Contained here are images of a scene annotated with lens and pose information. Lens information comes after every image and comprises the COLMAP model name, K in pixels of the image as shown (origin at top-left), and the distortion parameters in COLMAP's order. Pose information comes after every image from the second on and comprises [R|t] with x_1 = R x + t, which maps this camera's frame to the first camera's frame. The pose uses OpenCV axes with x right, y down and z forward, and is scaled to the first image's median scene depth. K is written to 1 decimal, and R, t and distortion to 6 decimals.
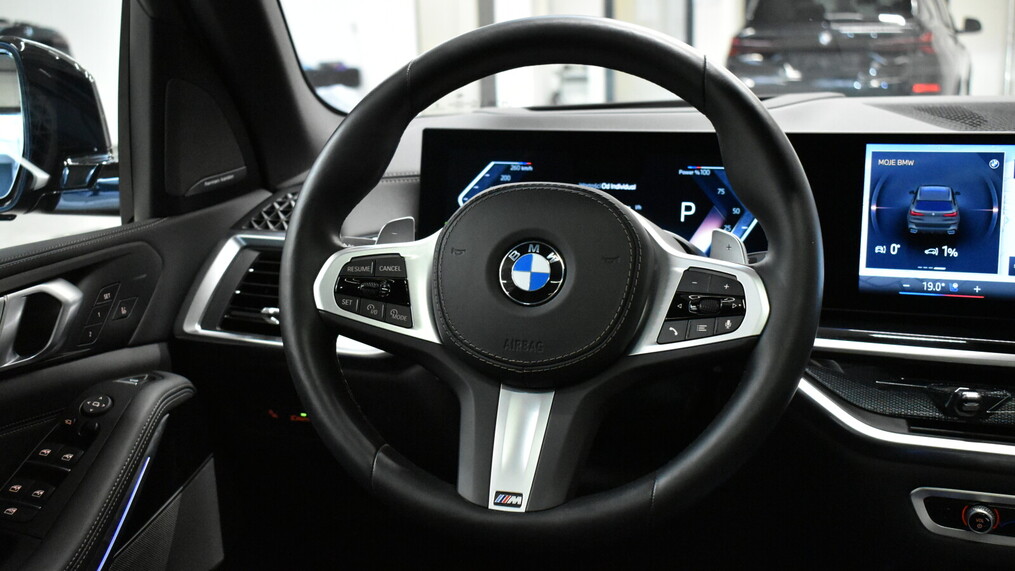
lens RADIAL K [[1204.2, 0, 507.5], [0, 1204.2, 285.5], [0, 0, 1]] dist [-0.007954, -0.018059]
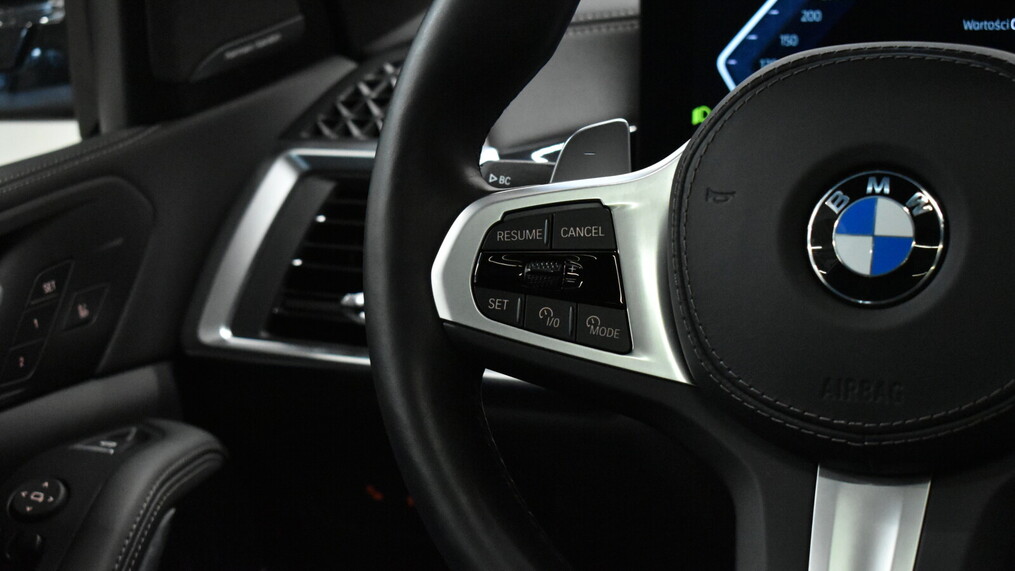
lens RADIAL K [[2085.9, 0, 507.5], [0, 2085.9, 285.5], [0, 0, 1]] dist [-0.010959, -0.101909]
pose [[0.988835, -0.030612, -0.145835, -0.003656], [0.040588, 0.996998, 0.065929, -0.044637], [0.143379, -0.071112, 0.987110, 0.137132]]
